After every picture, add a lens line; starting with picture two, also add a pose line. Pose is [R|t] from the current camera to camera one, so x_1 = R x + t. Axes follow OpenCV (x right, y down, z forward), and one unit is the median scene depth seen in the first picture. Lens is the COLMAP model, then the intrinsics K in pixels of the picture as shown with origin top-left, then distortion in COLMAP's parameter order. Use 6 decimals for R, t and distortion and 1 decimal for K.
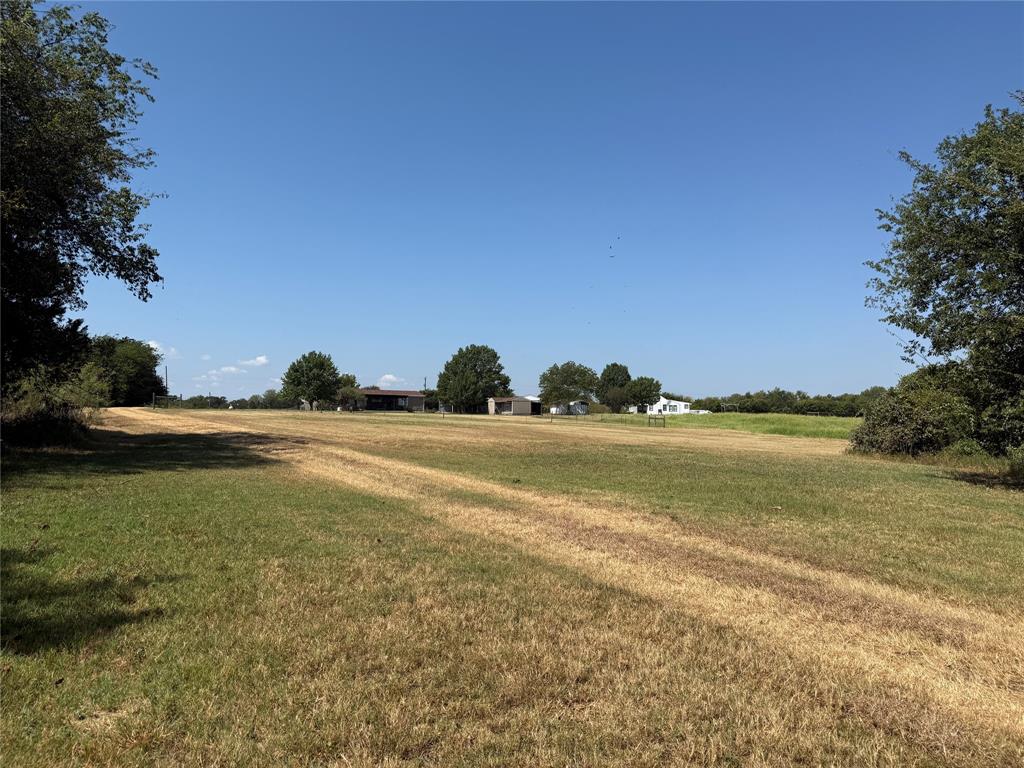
lens RADIAL K [[711.0, 0, 512.0], [0, 711.0, 384.0], [0, 0, 1]] dist [0.068896, -0.000847]
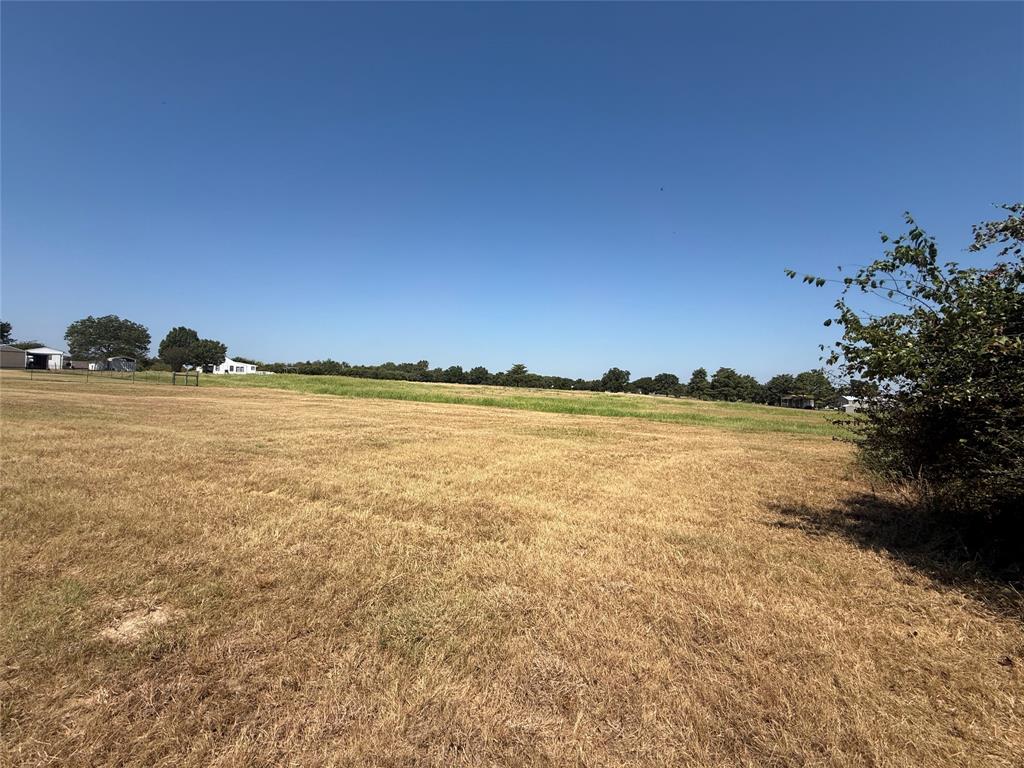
lens RADIAL K [[407.8, 0, 502.0], [0, 407.8, 383.2], [0, 0, 1]] dist [0.000247, 0.000384]
pose [[0.727438, 0.015545, 0.685997, 0.082486], [-0.052697, 0.998056, 0.033264, 0.012320], [-0.684147, -0.060347, 0.726843, 0.223521]]
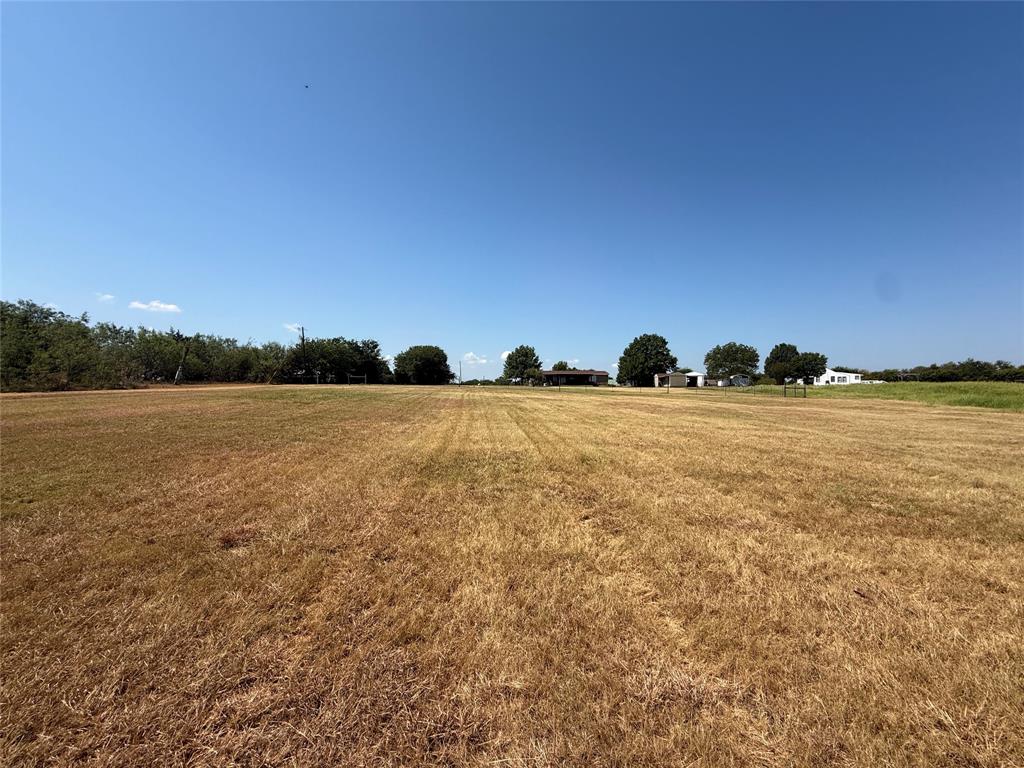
lens RADIAL K [[406.8, 0, 512.0], [0, 406.8, 384.0], [0, 0, 1]] dist [-0.001563, 0.000161]
pose [[0.881501, -0.017590, -0.471855, 0.072546], [0.031941, 0.999238, 0.022421, 0.010694], [0.471101, -0.034835, 0.881391, 0.199912]]
